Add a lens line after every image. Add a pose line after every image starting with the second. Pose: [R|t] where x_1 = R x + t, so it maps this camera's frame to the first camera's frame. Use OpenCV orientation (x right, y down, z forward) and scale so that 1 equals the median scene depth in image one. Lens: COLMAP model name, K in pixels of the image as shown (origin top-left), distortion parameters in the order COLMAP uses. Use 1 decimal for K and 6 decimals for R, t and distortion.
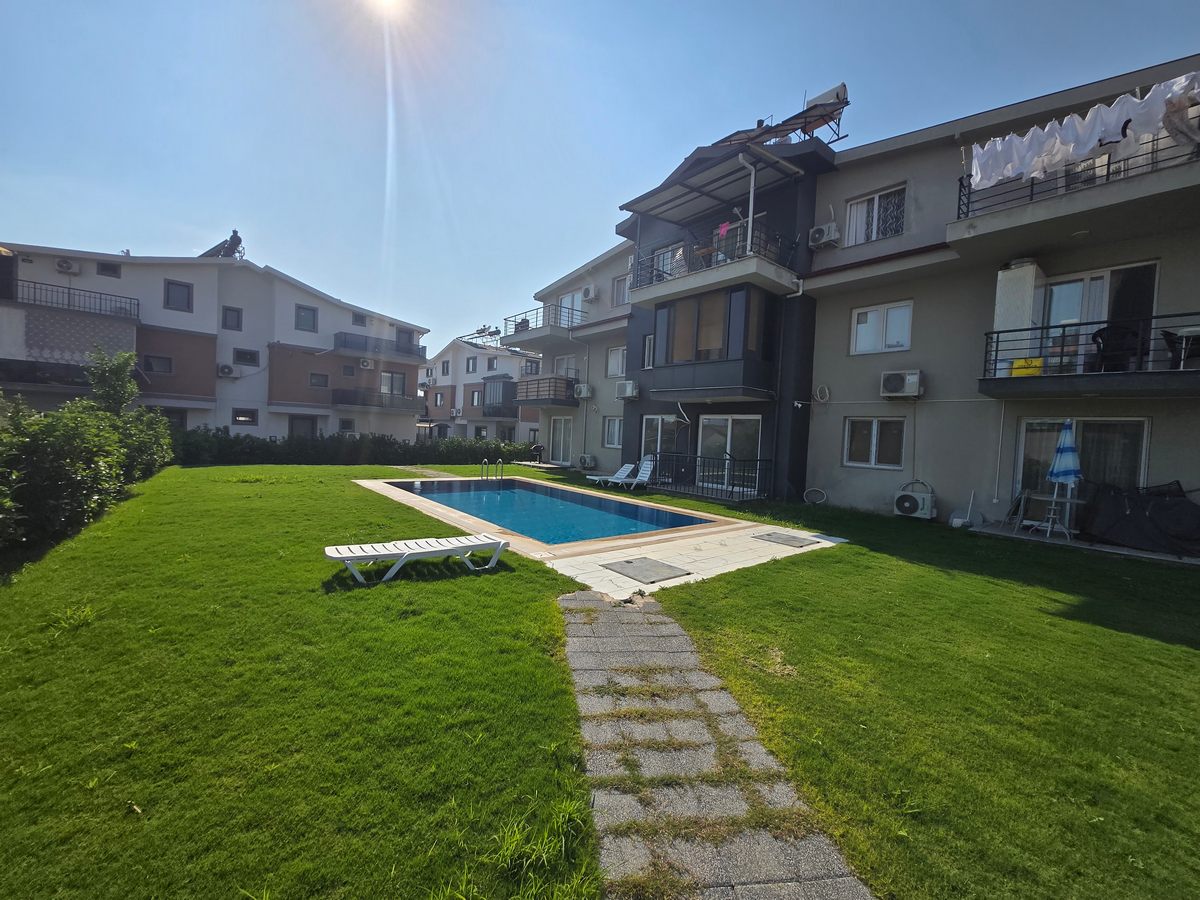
lens RADIAL K [[470.4, 0, 589.8], [0, 470.4, 447.0], [0, 0, 1]] dist [0.003502, -0.002505]
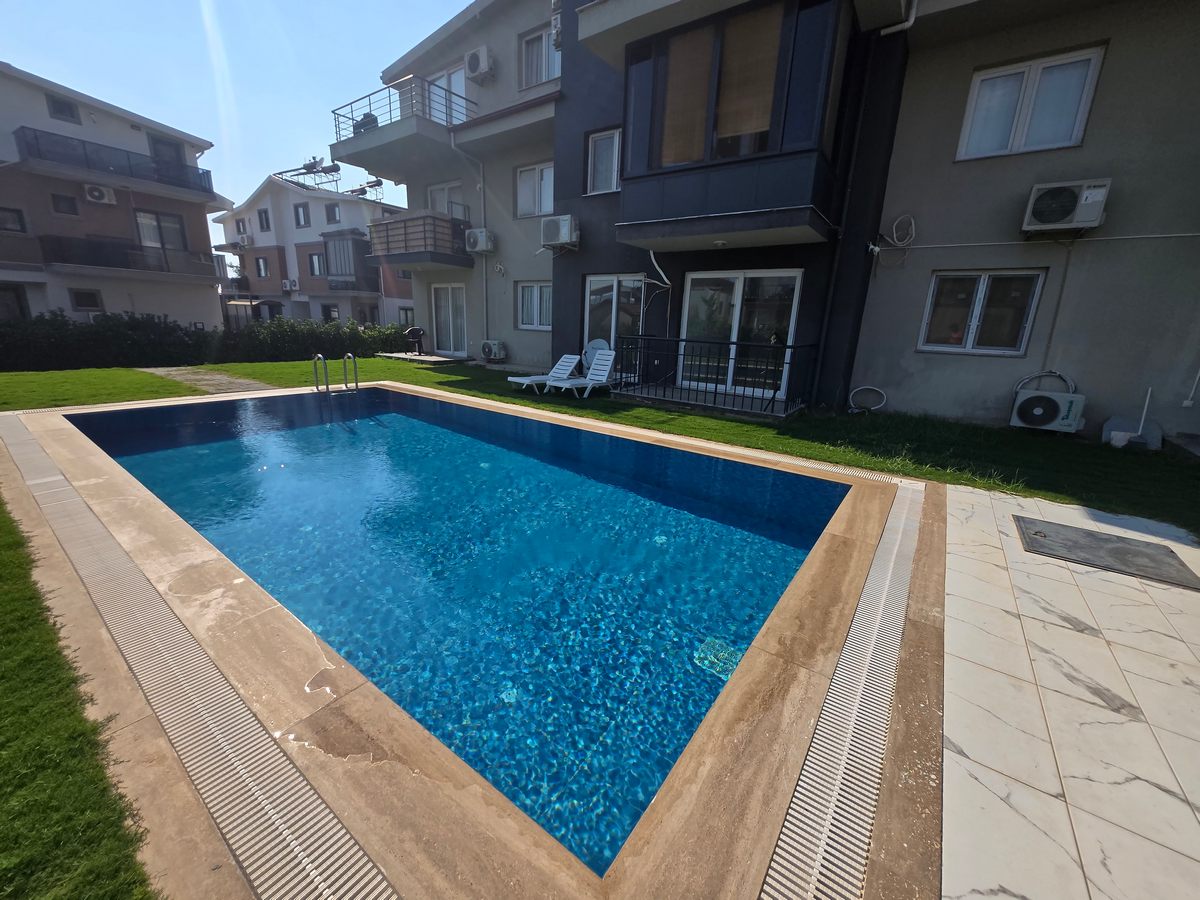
lens RADIAL K [[470.4, 0, 589.8], [0, 470.4, 447.0], [0, 0, 1]] dist [0.003502, -0.002505]
pose [[0.970008, -0.074633, 0.231332, -0.038852], [0.016427, 0.969649, 0.243950, 0.001532], [-0.242517, -0.232834, 0.941793, 0.288117]]
